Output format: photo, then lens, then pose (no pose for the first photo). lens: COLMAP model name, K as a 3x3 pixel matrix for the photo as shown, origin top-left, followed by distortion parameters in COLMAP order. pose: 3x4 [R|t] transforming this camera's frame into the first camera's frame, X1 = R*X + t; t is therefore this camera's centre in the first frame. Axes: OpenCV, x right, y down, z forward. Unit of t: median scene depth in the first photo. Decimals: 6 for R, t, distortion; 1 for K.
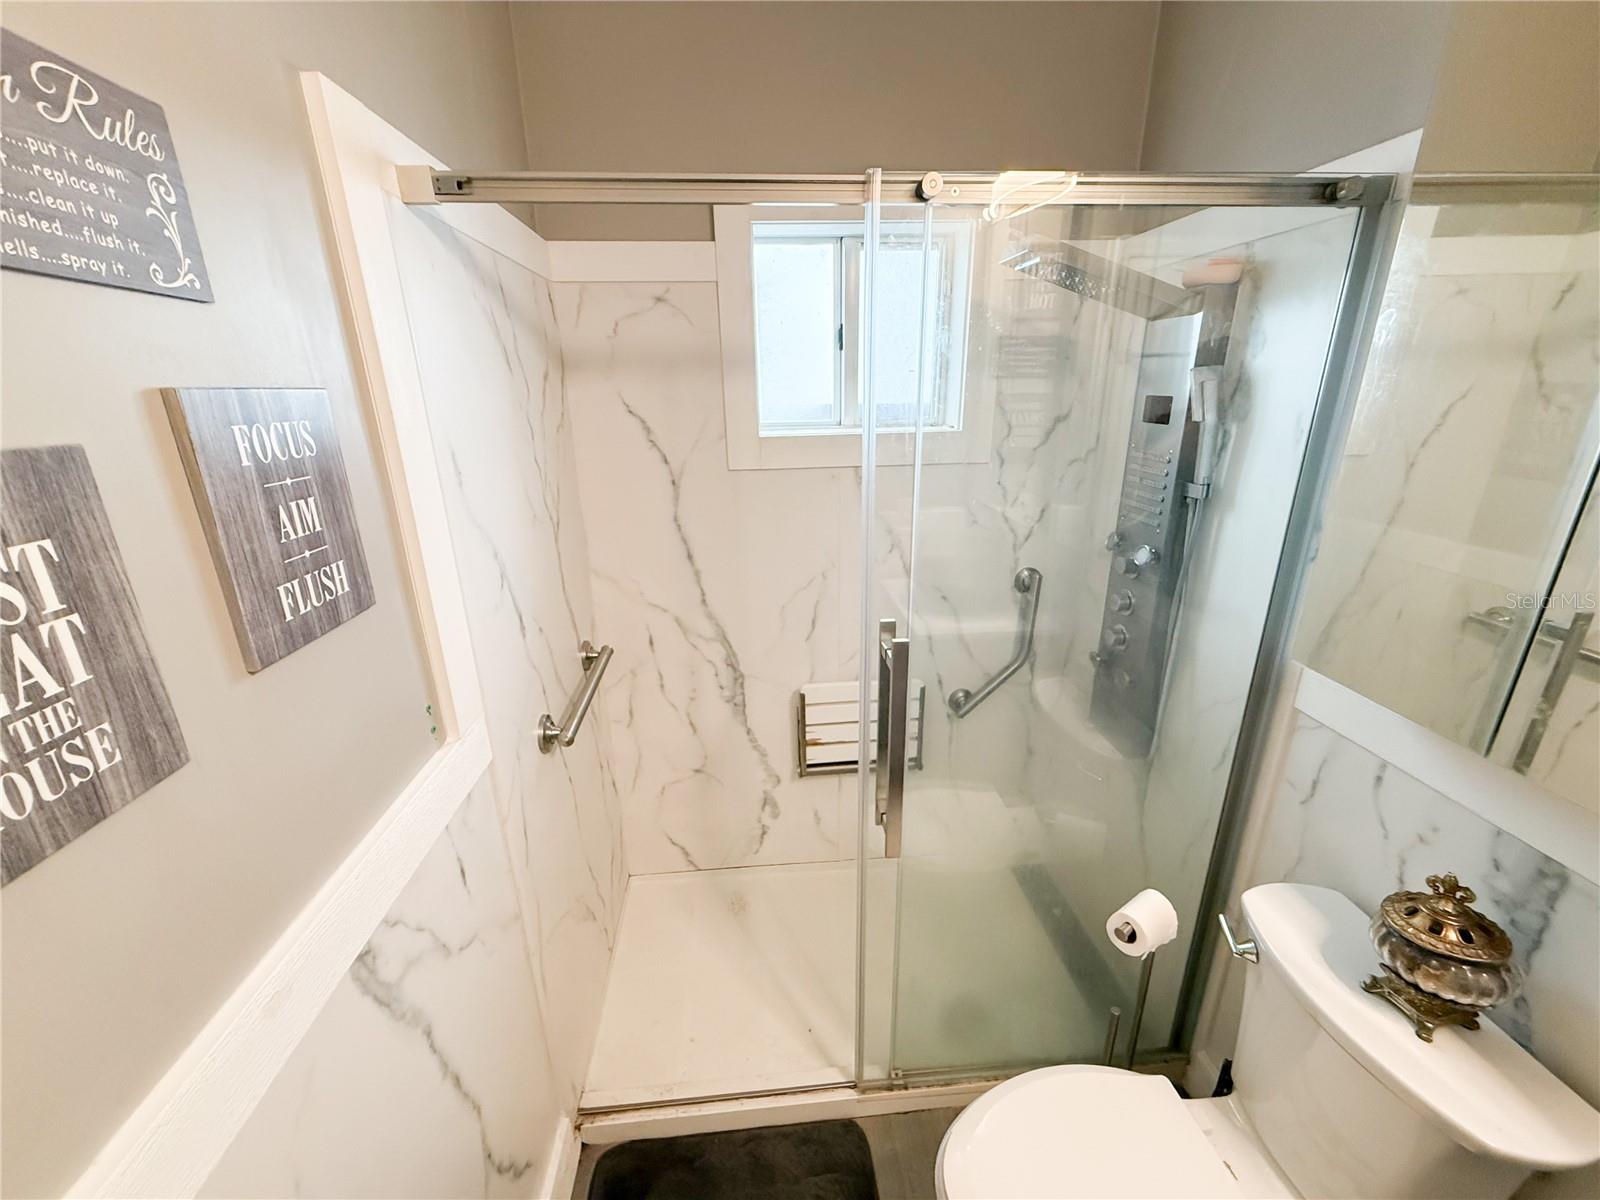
lens RADIAL K [[640.2, 0, 794.3], [0, 640.2, 599.5], [0, 0, 1]] dist [-0.001162, 0.000634]
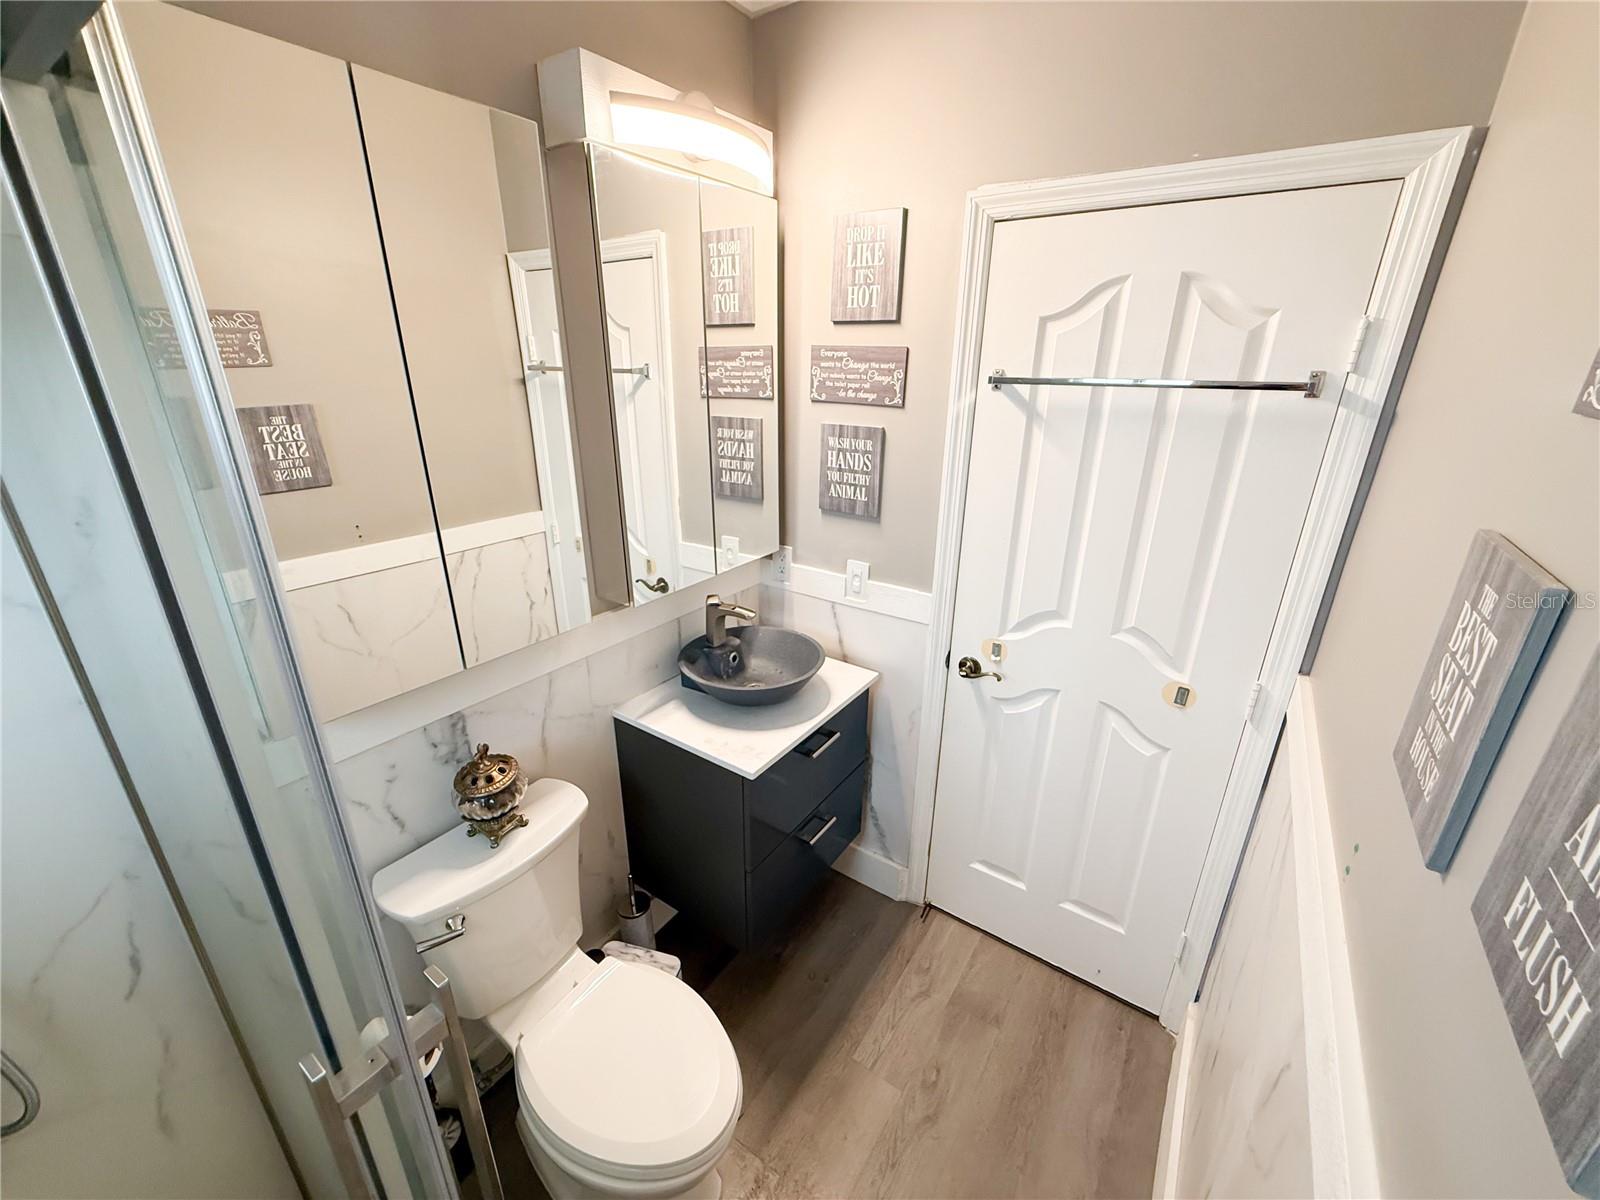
lens RADIAL K [[640.2, 0, 794.5], [0, 640.2, 594.0], [0, 0, 1]] dist [-0.001162, 0.000634]
pose [[-0.768349, -0.217031, 0.602111, -0.399229], [0.207481, 0.805489, 0.555103, -0.552823], [-0.605468, 0.551440, -0.573867, 1.195208]]
